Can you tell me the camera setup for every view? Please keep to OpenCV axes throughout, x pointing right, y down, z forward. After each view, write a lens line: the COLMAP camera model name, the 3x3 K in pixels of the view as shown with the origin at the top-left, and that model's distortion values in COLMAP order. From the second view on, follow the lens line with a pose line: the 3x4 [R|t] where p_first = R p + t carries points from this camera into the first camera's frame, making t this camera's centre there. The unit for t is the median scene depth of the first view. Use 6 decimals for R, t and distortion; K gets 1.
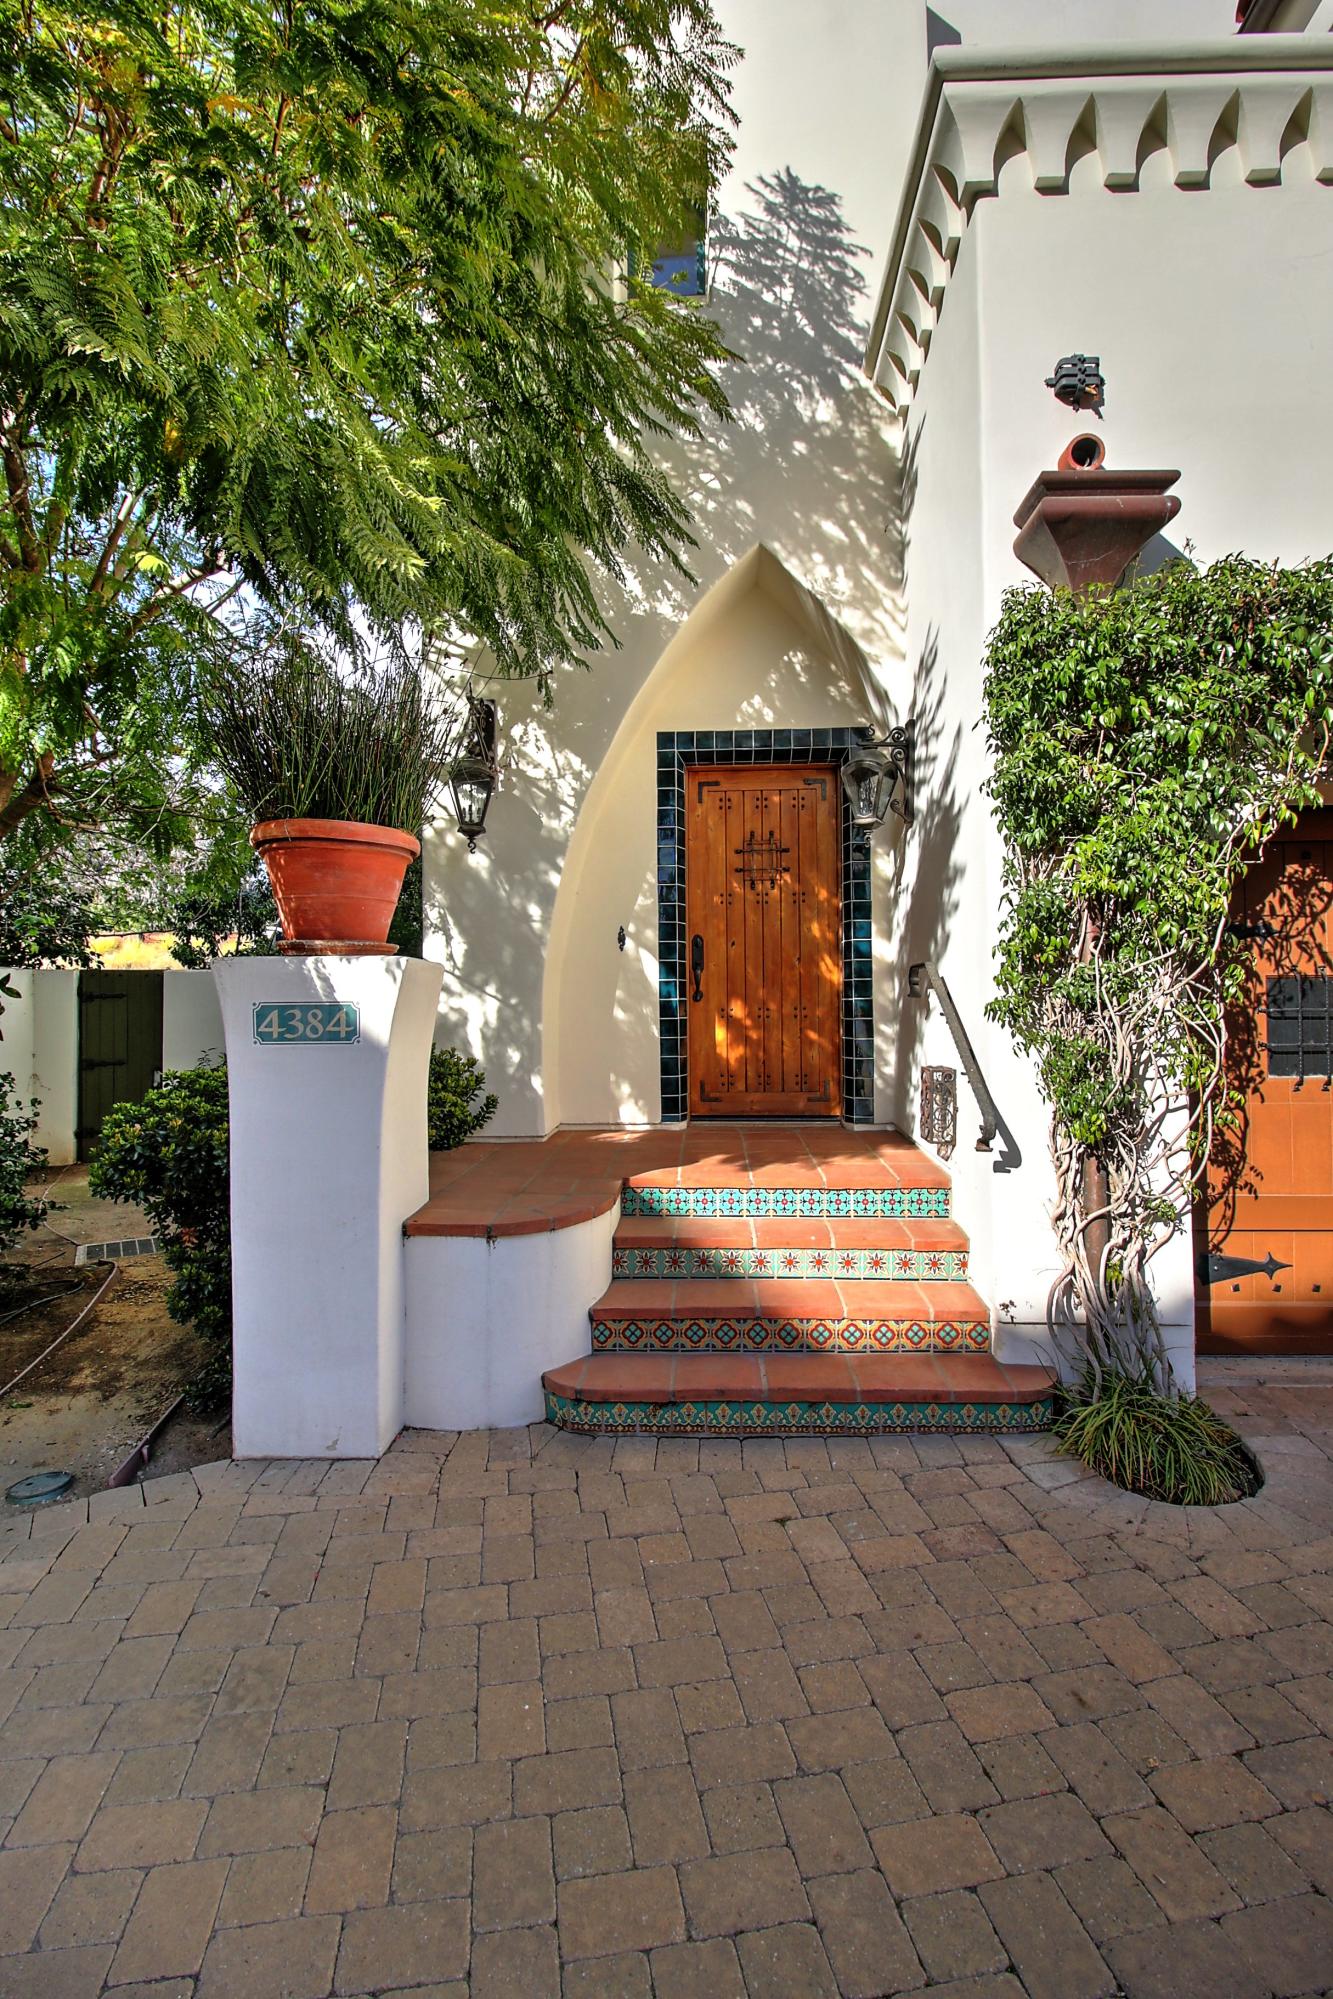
lens RADIAL K [[906.9, 0, 668.4], [0, 906.9, 989.6], [0, 0, 1]] dist [0.006960, -0.016991]
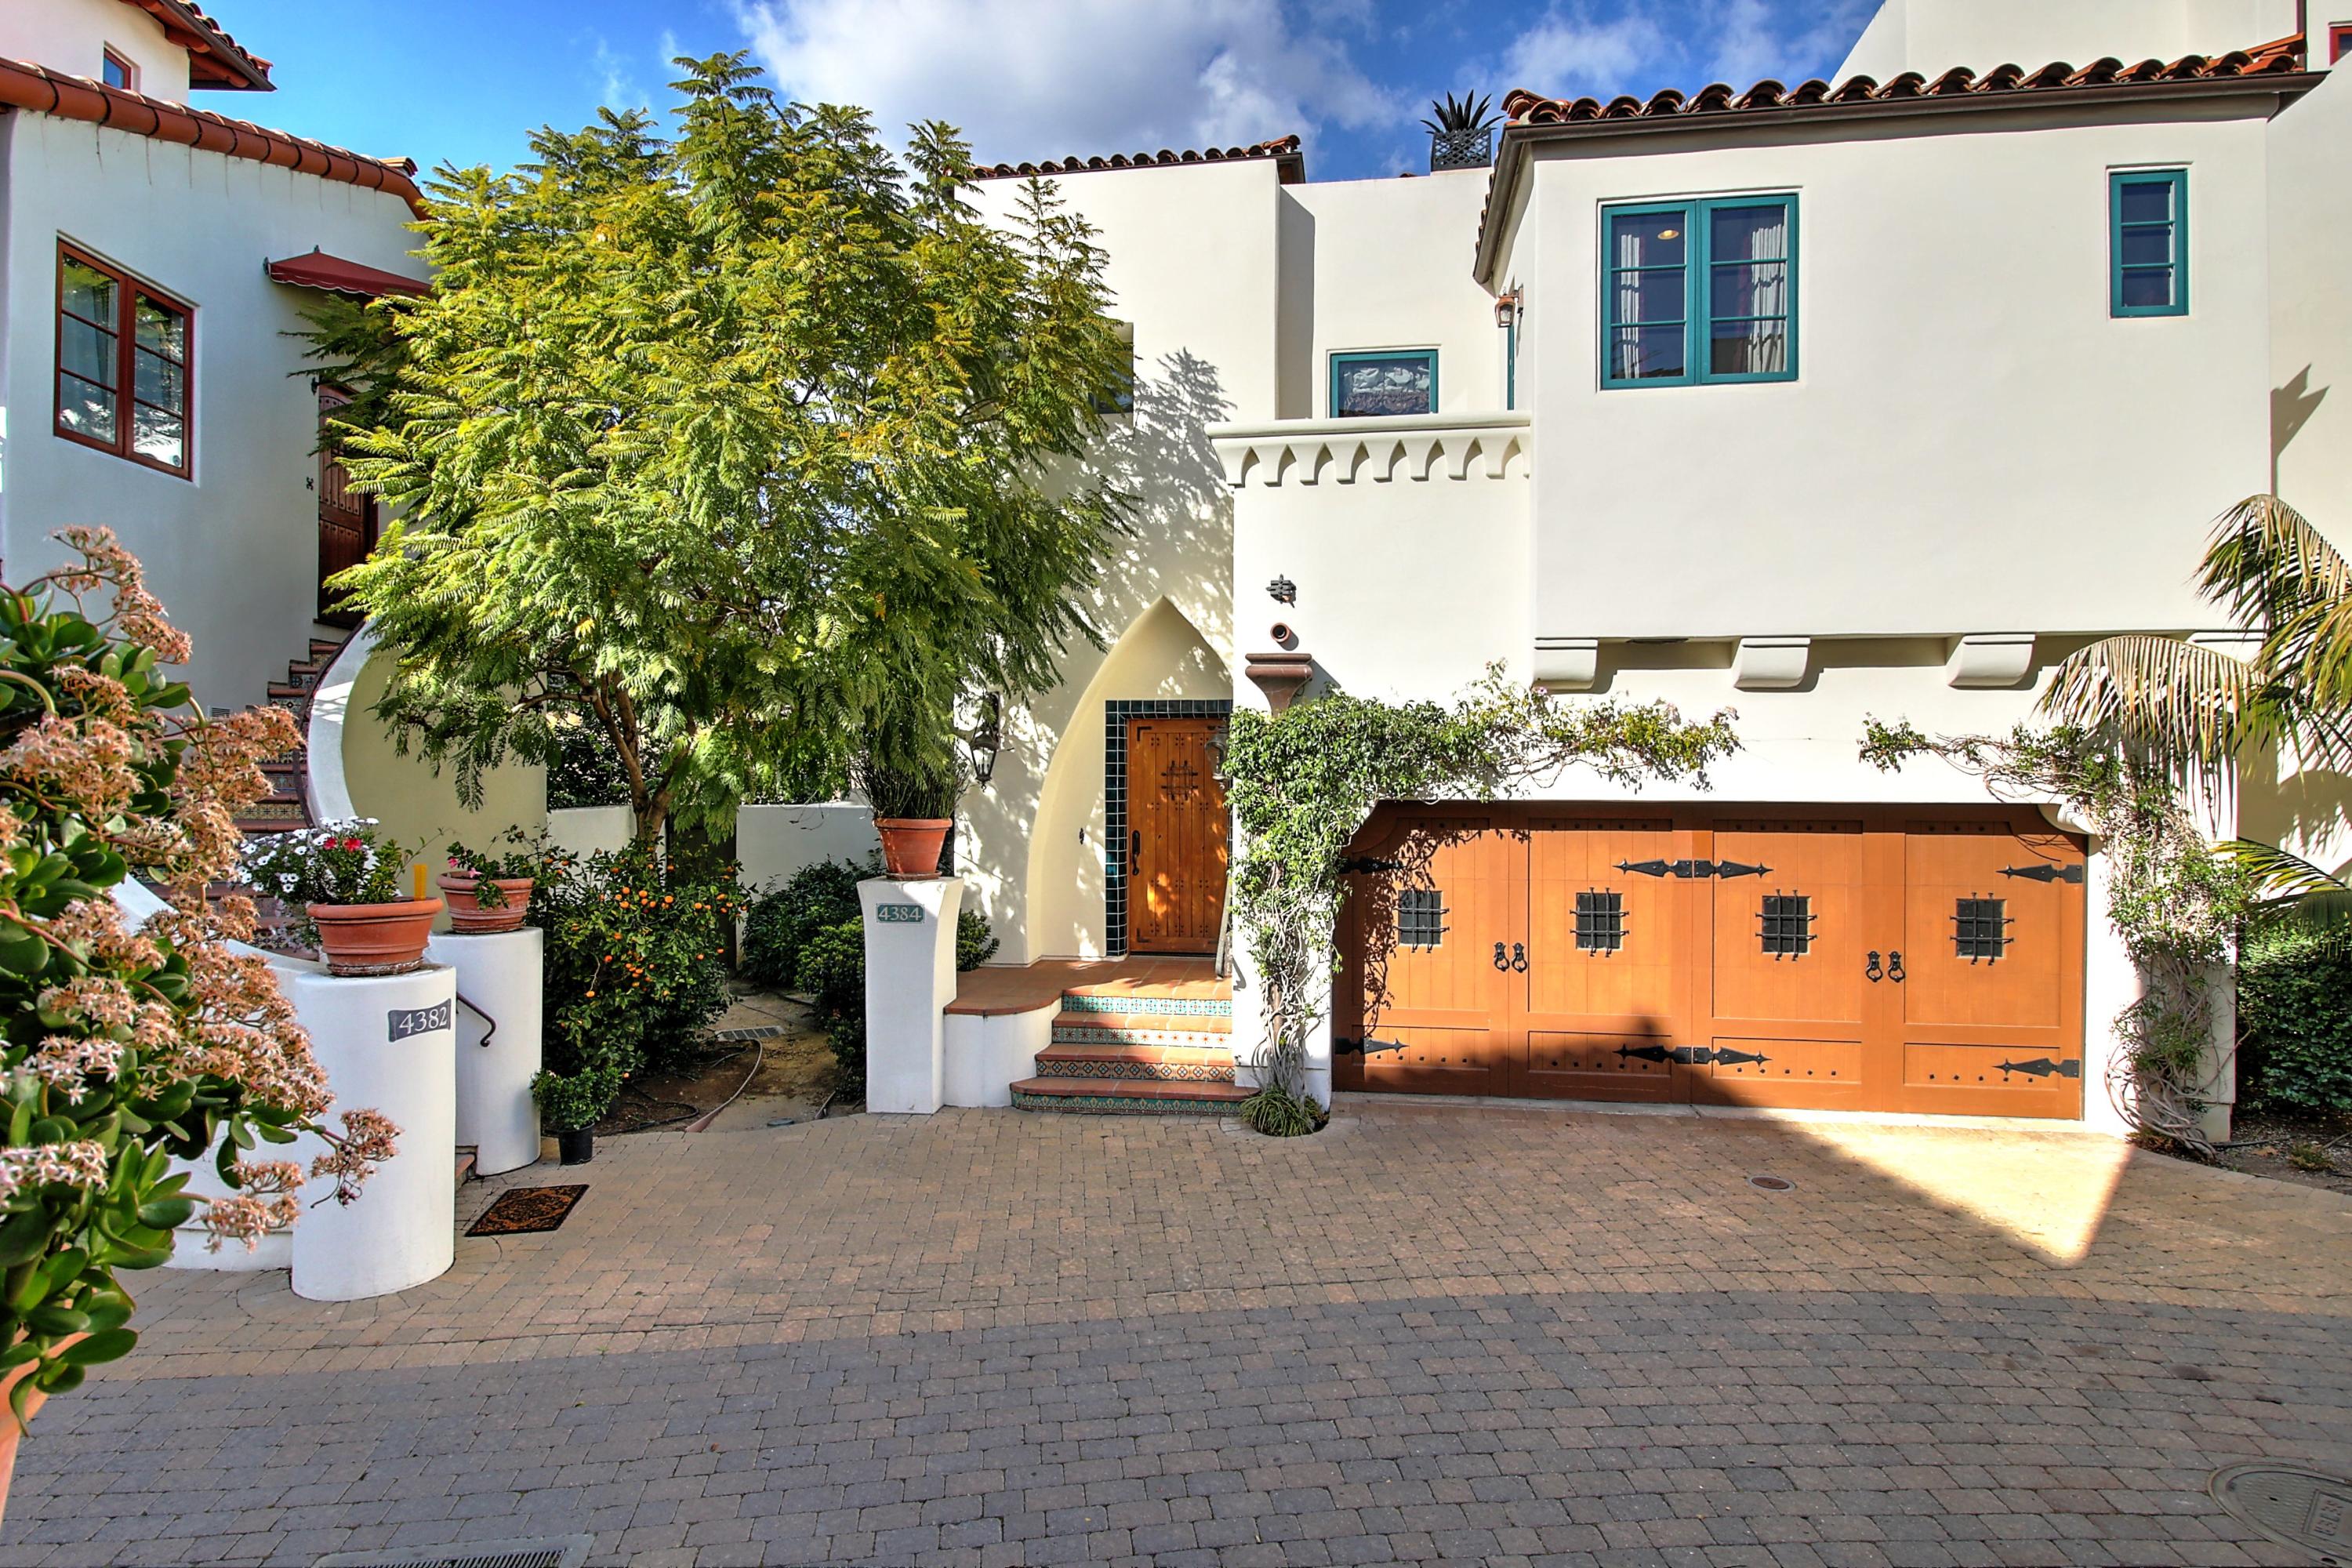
lens RADIAL K [[1244.6, 0, 1169.9], [0, 1244.6, 782.6], [0, 0, 1]] dist [0.005544, -0.010821]
pose [[0.995101, 0.010460, -0.098309, 0.473517], [-0.007562, 0.999527, 0.029806, -0.329535], [0.098575, -0.028917, 0.994709, -1.683459]]
